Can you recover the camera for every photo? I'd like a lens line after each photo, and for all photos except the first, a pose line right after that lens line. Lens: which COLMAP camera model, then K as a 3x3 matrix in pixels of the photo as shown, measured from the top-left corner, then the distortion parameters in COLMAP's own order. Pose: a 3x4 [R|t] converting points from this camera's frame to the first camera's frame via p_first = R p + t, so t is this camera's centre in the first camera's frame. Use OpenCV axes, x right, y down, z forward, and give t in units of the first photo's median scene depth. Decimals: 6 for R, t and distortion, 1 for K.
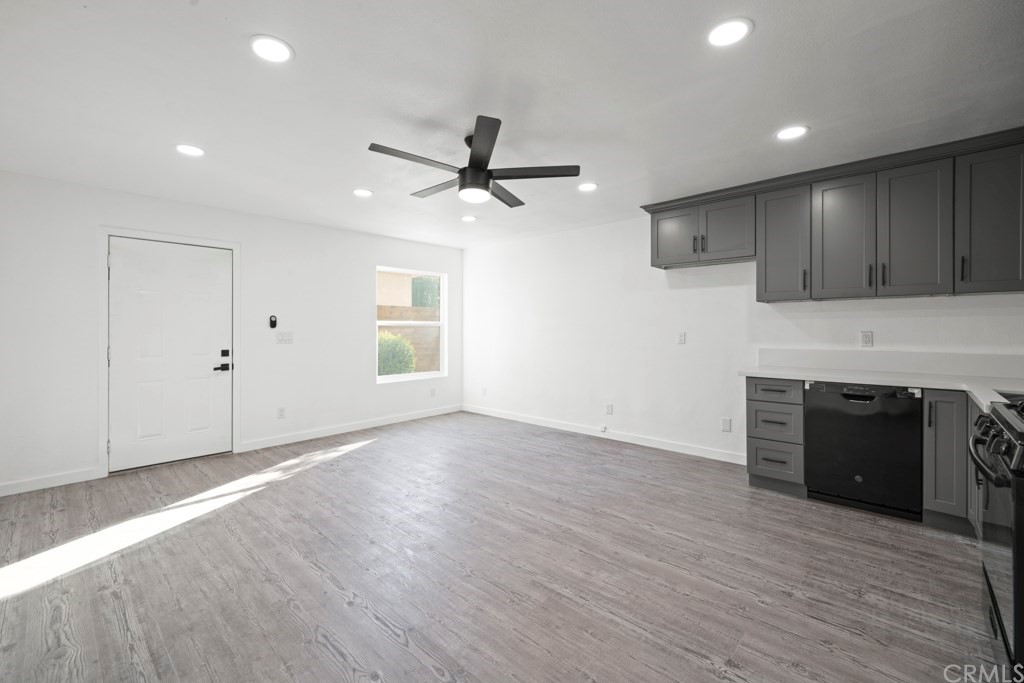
lens RADIAL K [[447.5, 0, 511.5], [0, 447.5, 332.9], [0, 0, 1]] dist [0.003928, 0.000429]
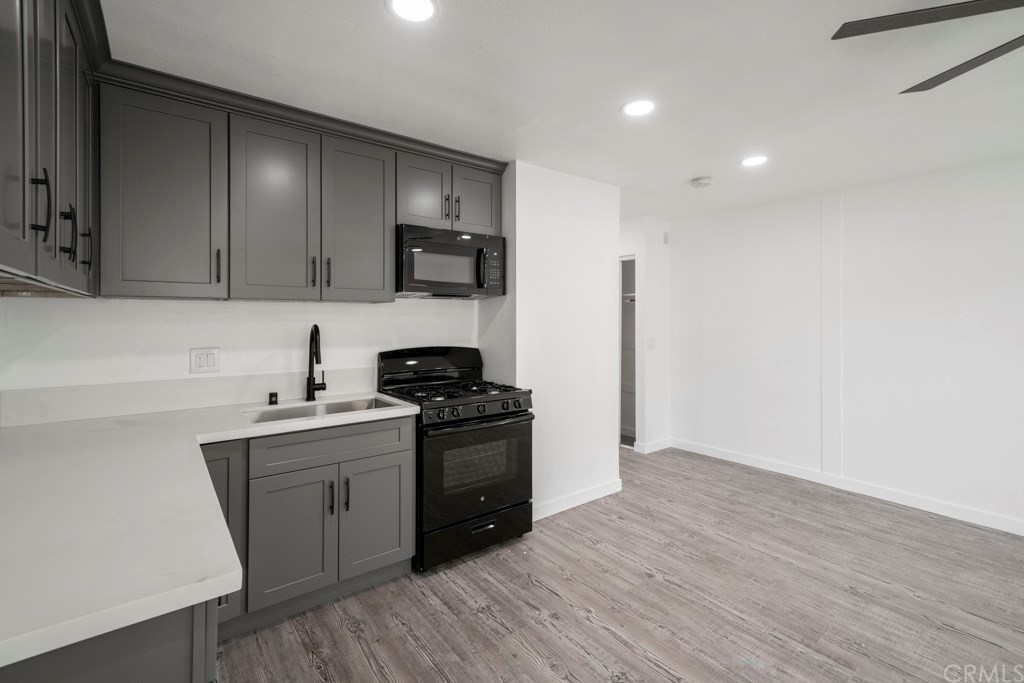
lens RADIAL K [[447.5, 0, 516.6], [0, 447.5, 317.1], [0, 0, 1]] dist [0.003928, 0.000429]
pose [[-0.984130, -0.003096, 0.177422, 0.445480], [-0.003126, 0.999995, 0.000110, -0.070965], [-0.177422, -0.000446, -0.984135, 1.693659]]
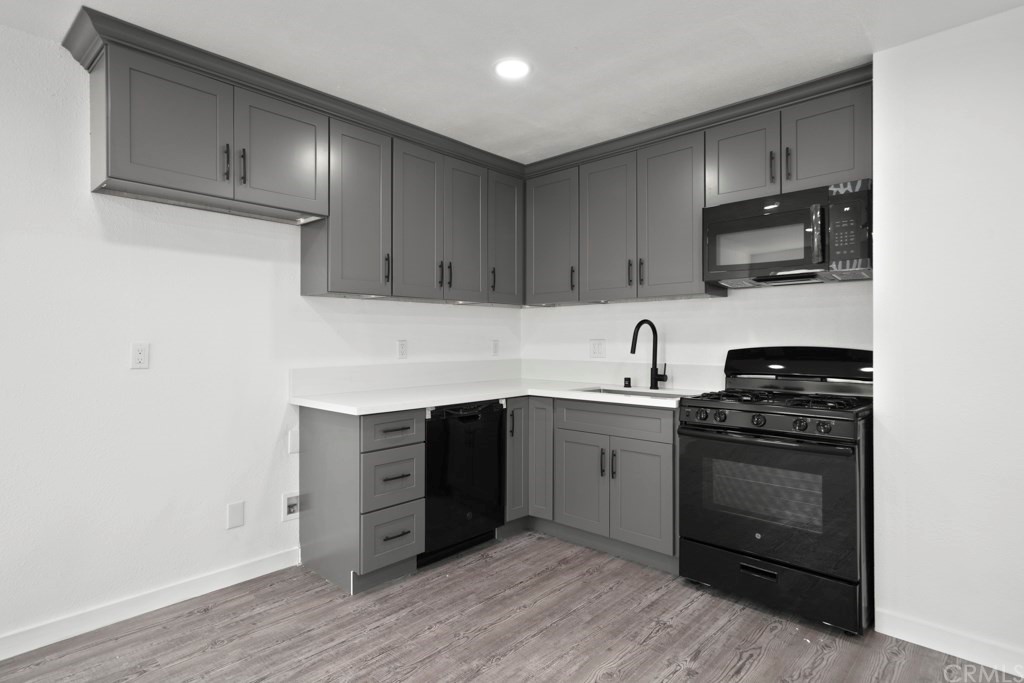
lens RADIAL K [[542.8, 0, 513.9], [0, 542.8, 339.1], [0, 0, 1]] dist [0.016466, 0.001713]
pose [[-0.001537, -0.001858, 0.999997, -0.293739], [0.005223, 0.999985, 0.001866, -0.008074], [-0.999985, 0.005226, -0.001528, 1.112448]]
